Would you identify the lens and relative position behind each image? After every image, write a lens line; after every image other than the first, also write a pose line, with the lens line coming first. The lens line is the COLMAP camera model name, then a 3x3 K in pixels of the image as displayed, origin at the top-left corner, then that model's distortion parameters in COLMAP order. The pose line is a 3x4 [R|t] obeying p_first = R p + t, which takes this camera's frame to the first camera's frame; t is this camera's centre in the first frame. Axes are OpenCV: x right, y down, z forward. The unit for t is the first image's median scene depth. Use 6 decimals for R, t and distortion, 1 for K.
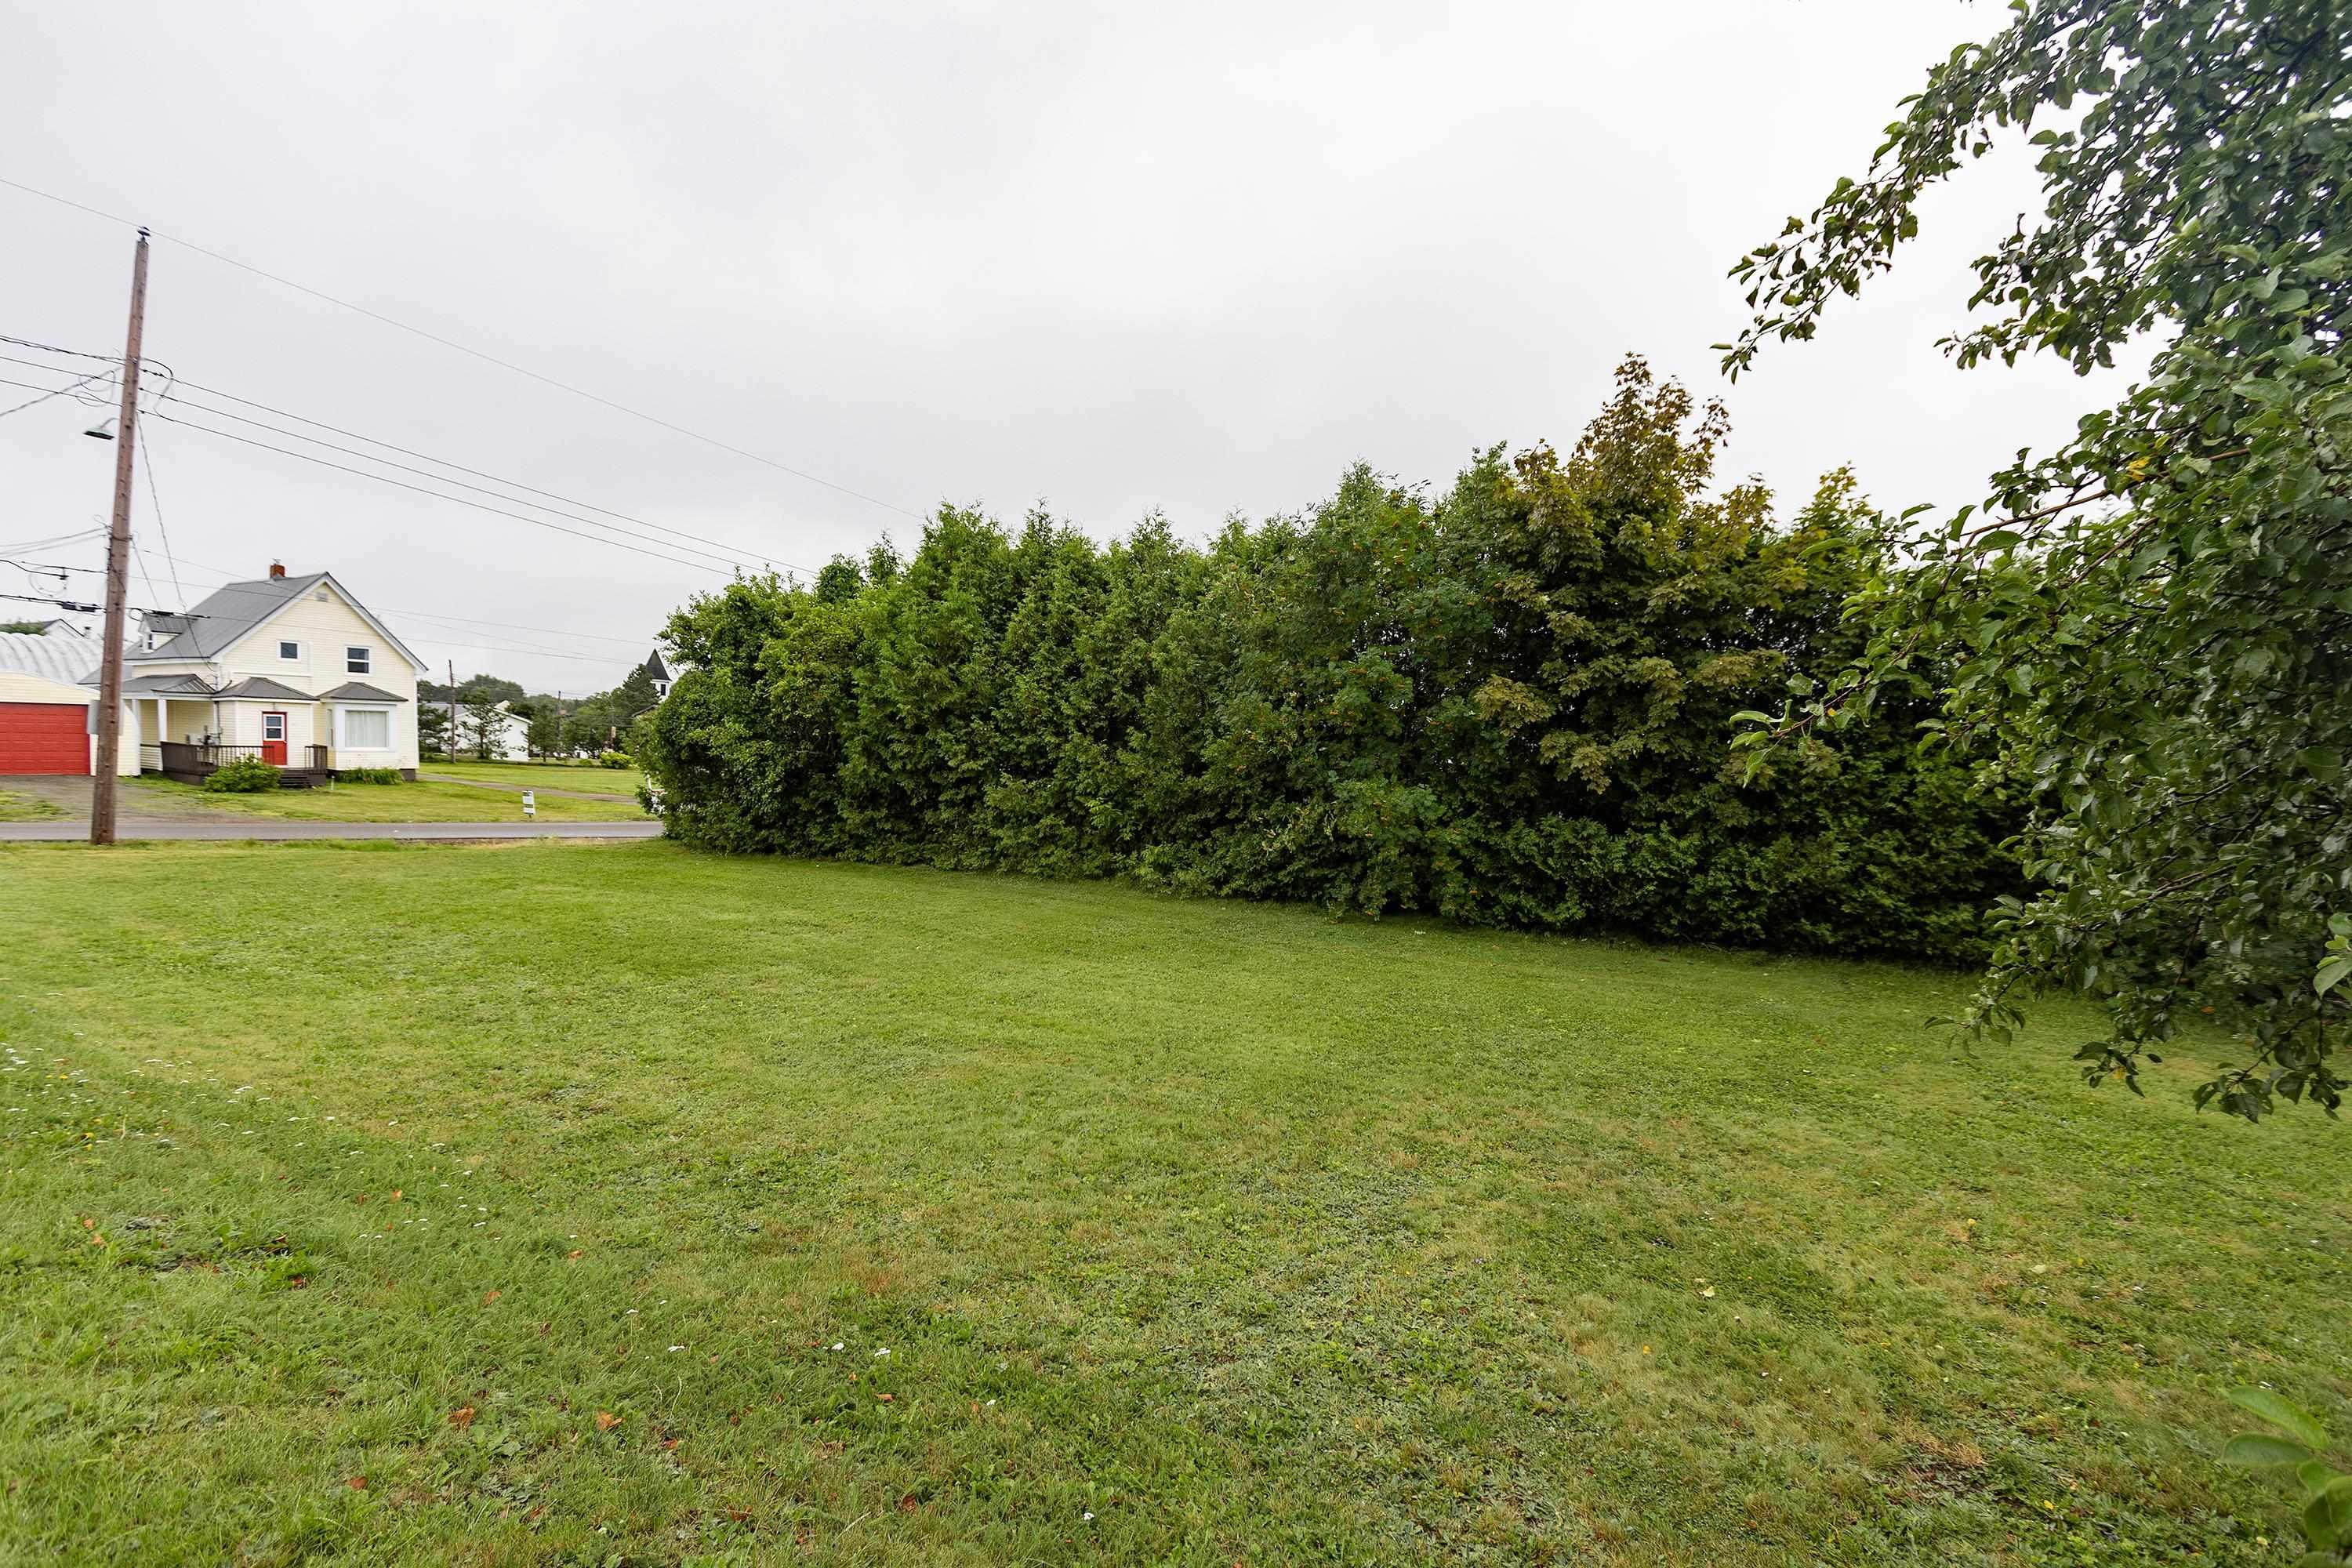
lens RADIAL K [[1105.3, 0, 1175.9], [0, 1105.3, 775.6], [0, 0, 1]] dist [-0.000023, 0.000014]
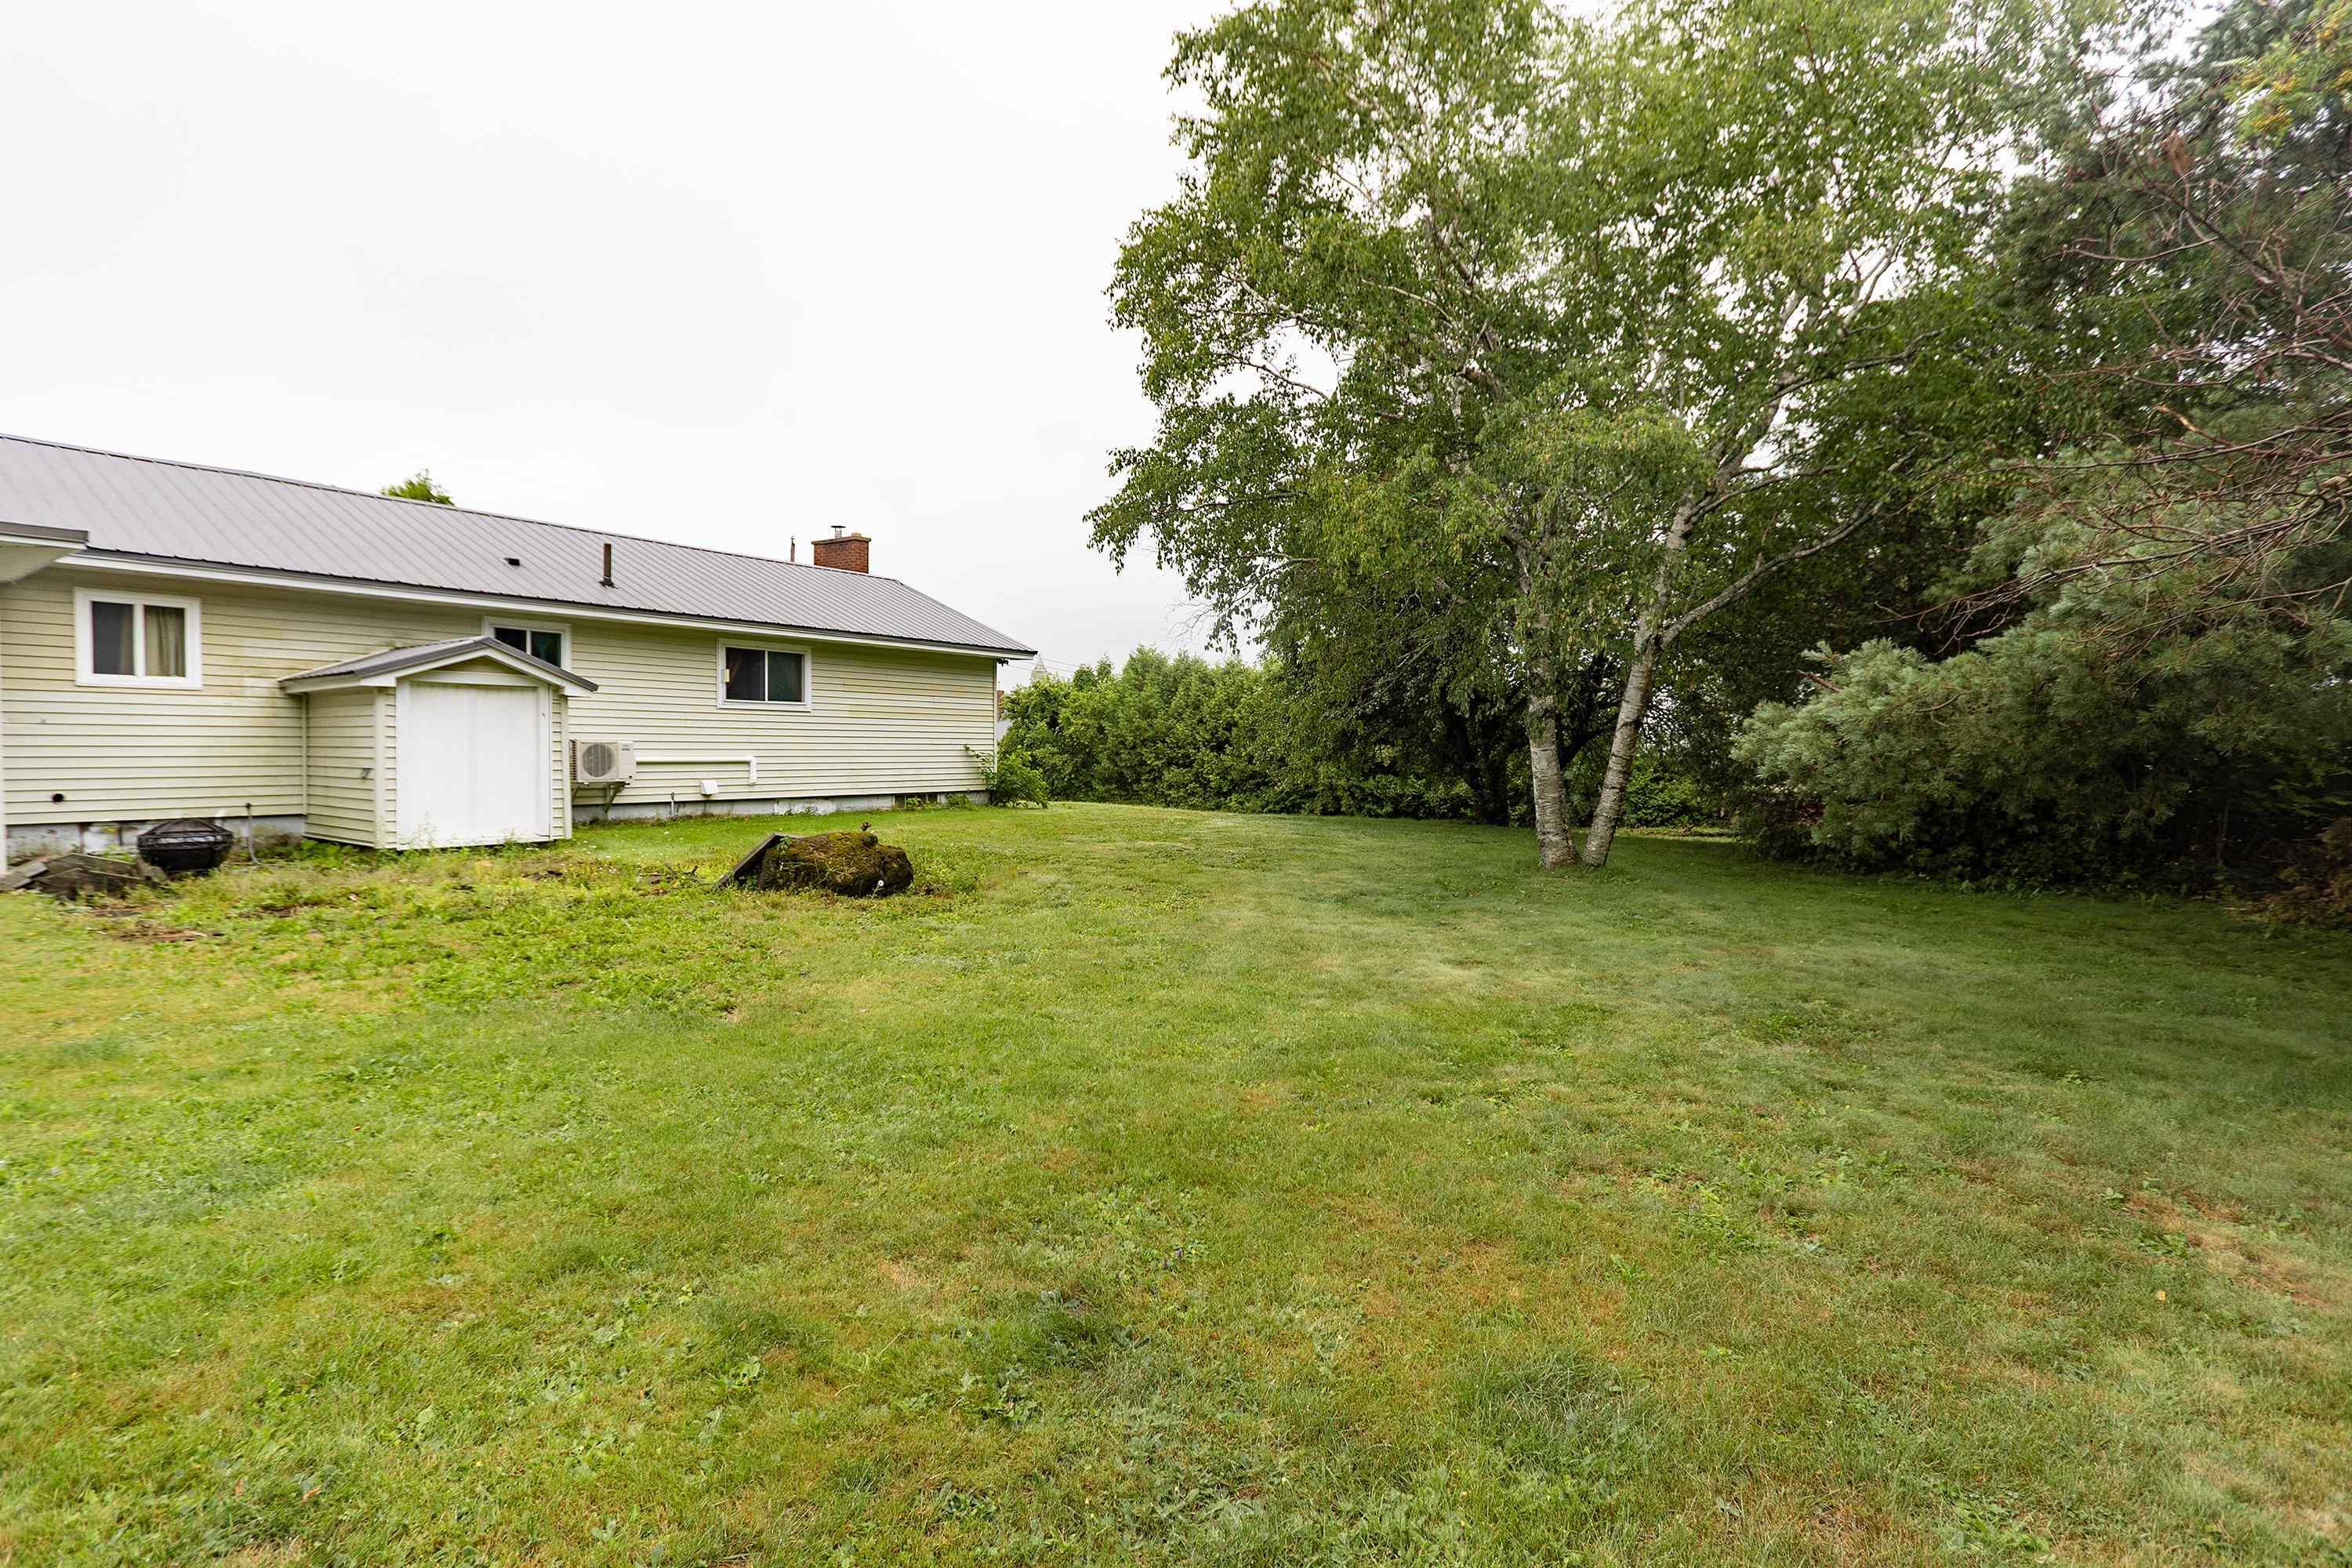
lens RADIAL K [[1105.3, 0, 1176.7], [0, 1105.3, 778.1], [0, 0, 1]] dist [-0.000023, 0.000014]
pose [[0.996804, -0.017626, -0.077921, 0.035661], [0.016972, 0.999815, -0.009045, 0.044981], [0.078066, 0.007693, 0.996919, -1.326797]]
